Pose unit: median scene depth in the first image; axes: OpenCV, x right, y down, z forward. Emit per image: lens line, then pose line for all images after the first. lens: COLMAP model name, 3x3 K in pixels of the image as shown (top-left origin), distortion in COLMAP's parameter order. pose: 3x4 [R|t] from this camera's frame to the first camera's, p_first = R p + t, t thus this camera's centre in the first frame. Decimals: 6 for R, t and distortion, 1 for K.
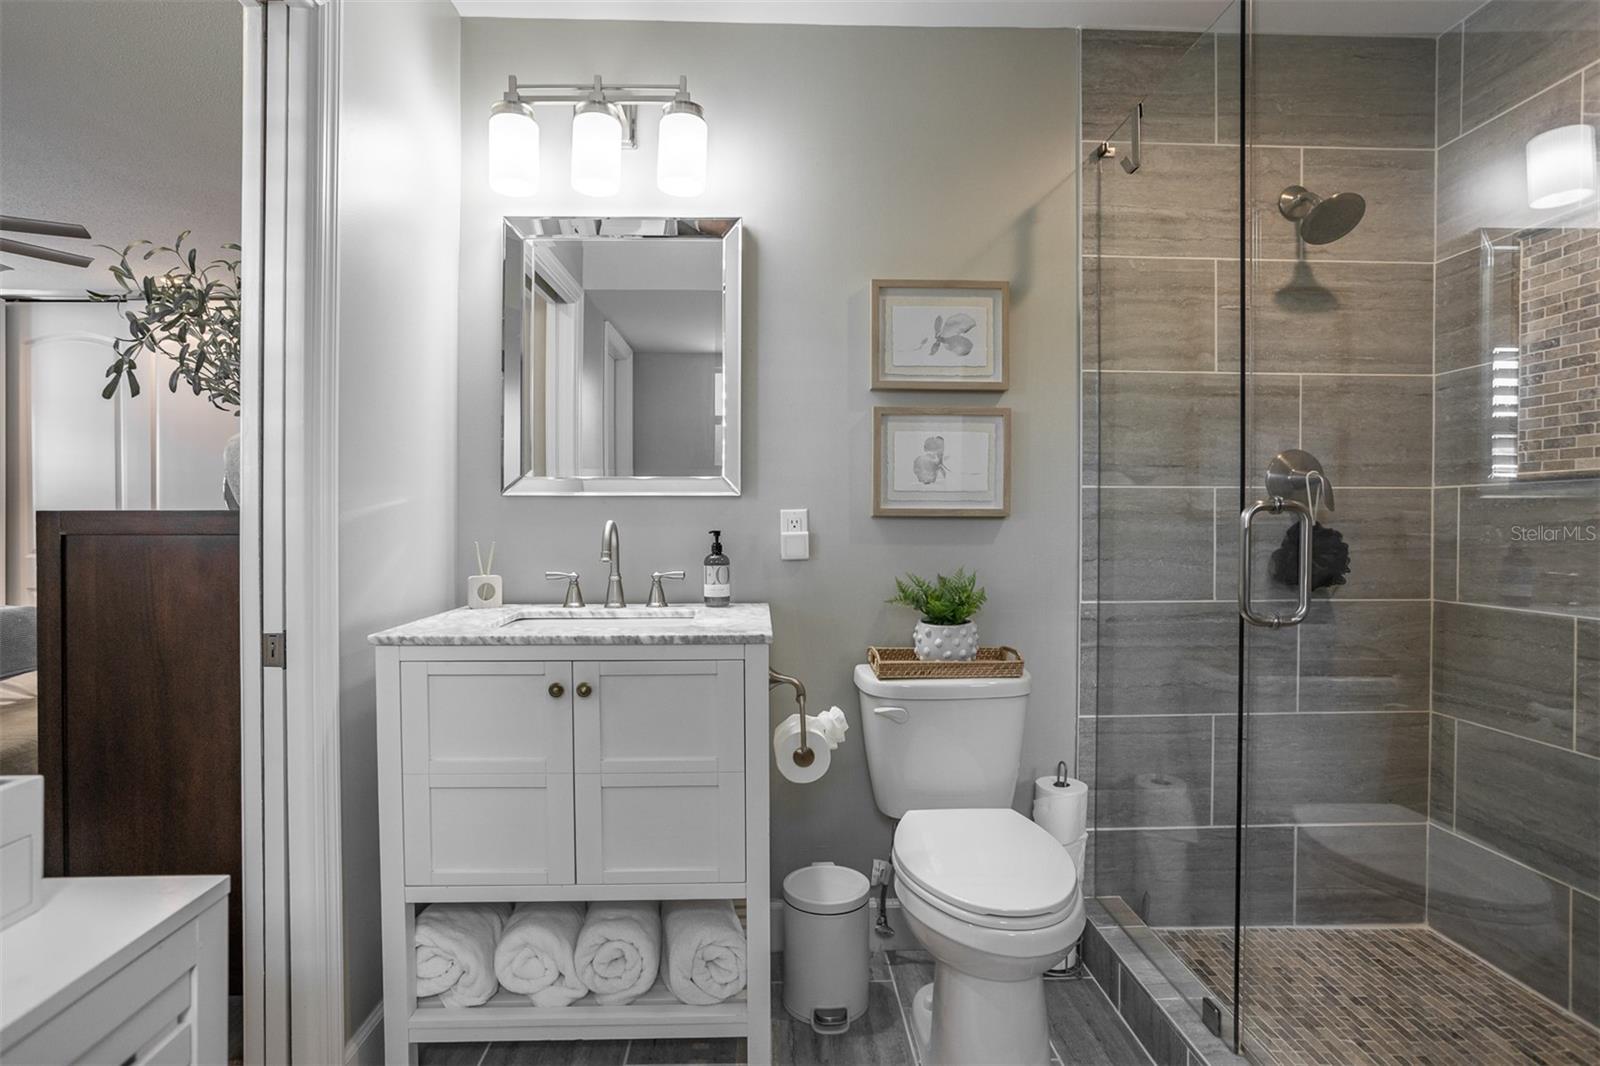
lens RADIAL K [[806.0, 0, 797.1], [0, 806.0, 527.0], [0, 0, 1]] dist [-0.044791, 0.031247]
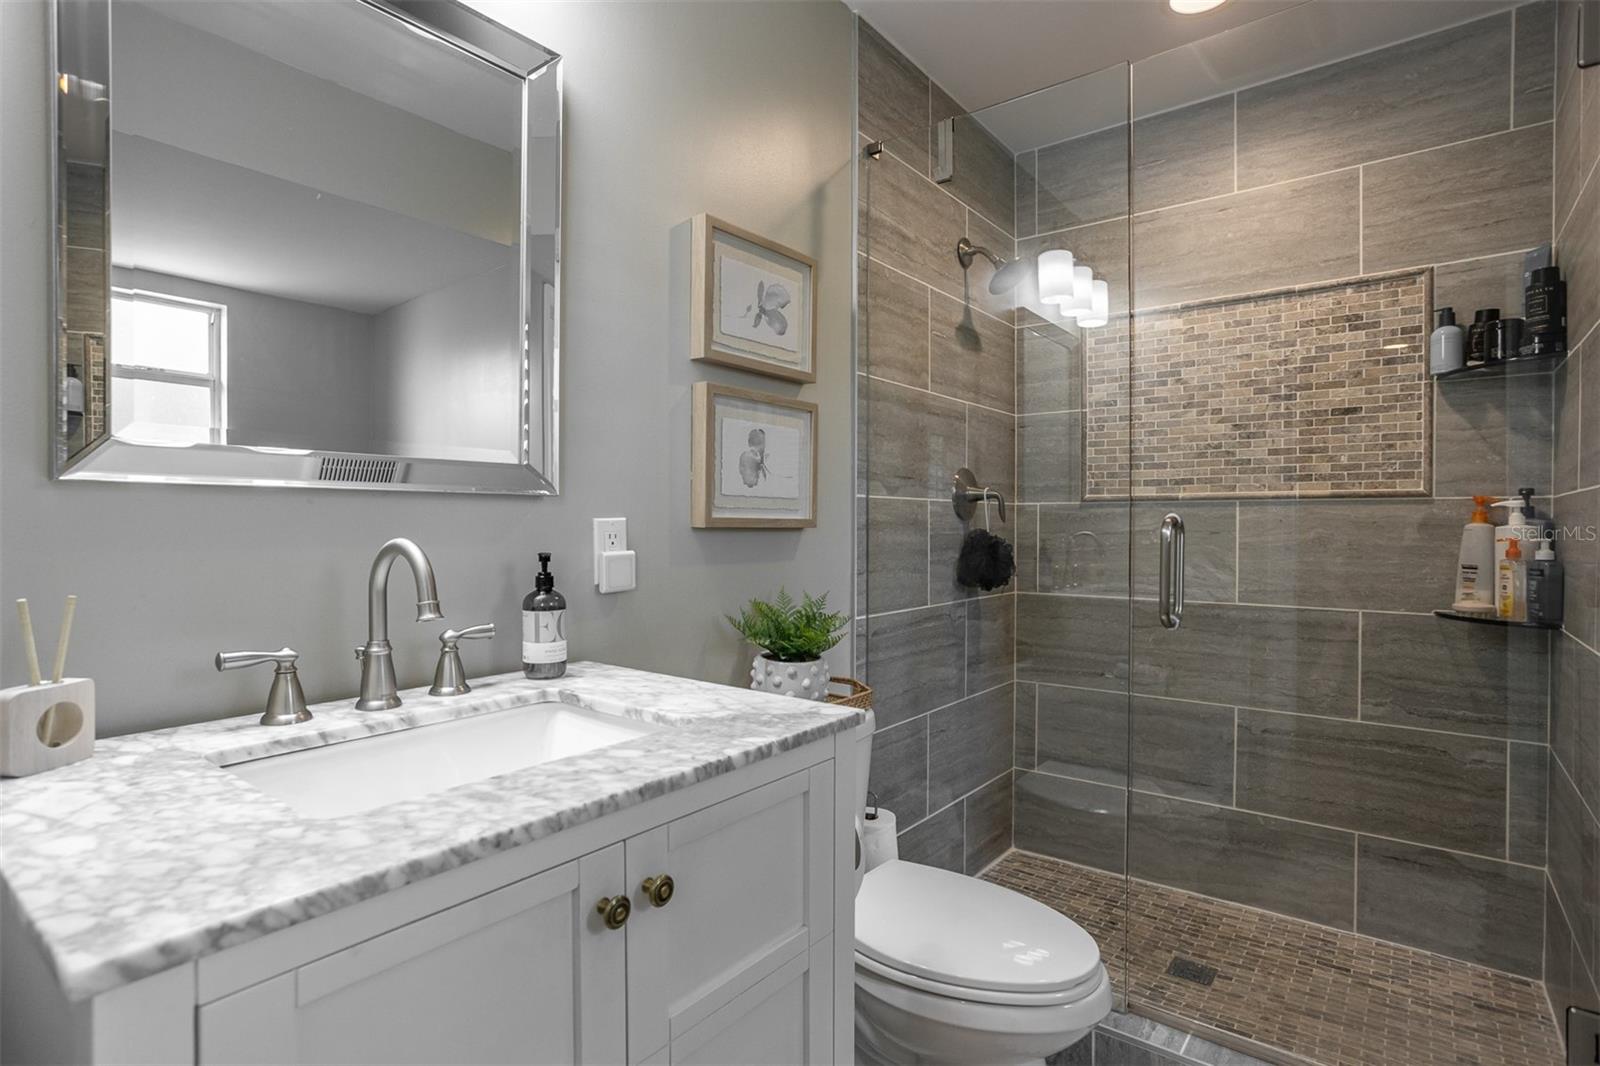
lens RADIAL K [[806.0, 0, 797.1], [0, 806.0, 527.0], [0, 0, 1]] dist [-0.044791, 0.031247]
pose [[0.648710, -0.001836, 0.761034, -0.418697], [0.004190, 0.999991, -0.001160, -0.012819], [-0.761024, 0.003941, 0.648711, 0.445505]]
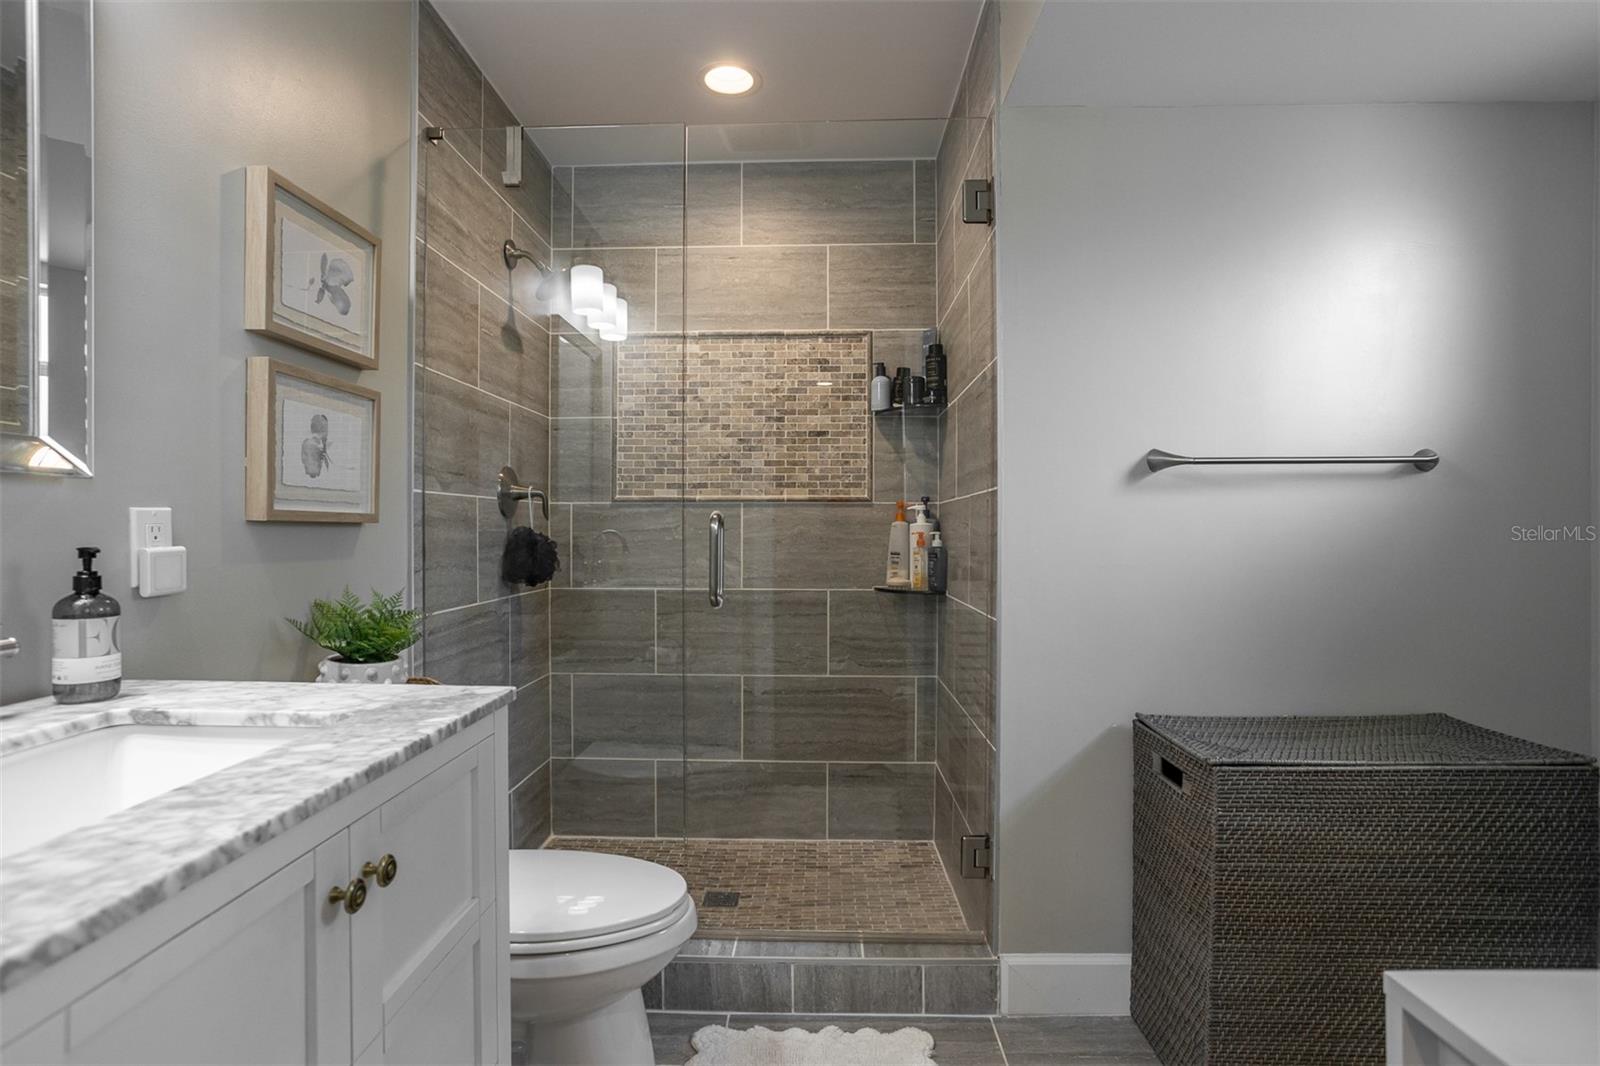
lens RADIAL K [[823.0, 0, 771.9], [0, 823.0, 525.1], [0, 0, 1]] dist [-0.044134, 0.042938]
pose [[0.100869, 0.004349, 0.994890, -0.532820], [0.006181, 0.999968, -0.004998, -0.003873], [-0.994881, 0.006654, 0.100839, 0.511378]]
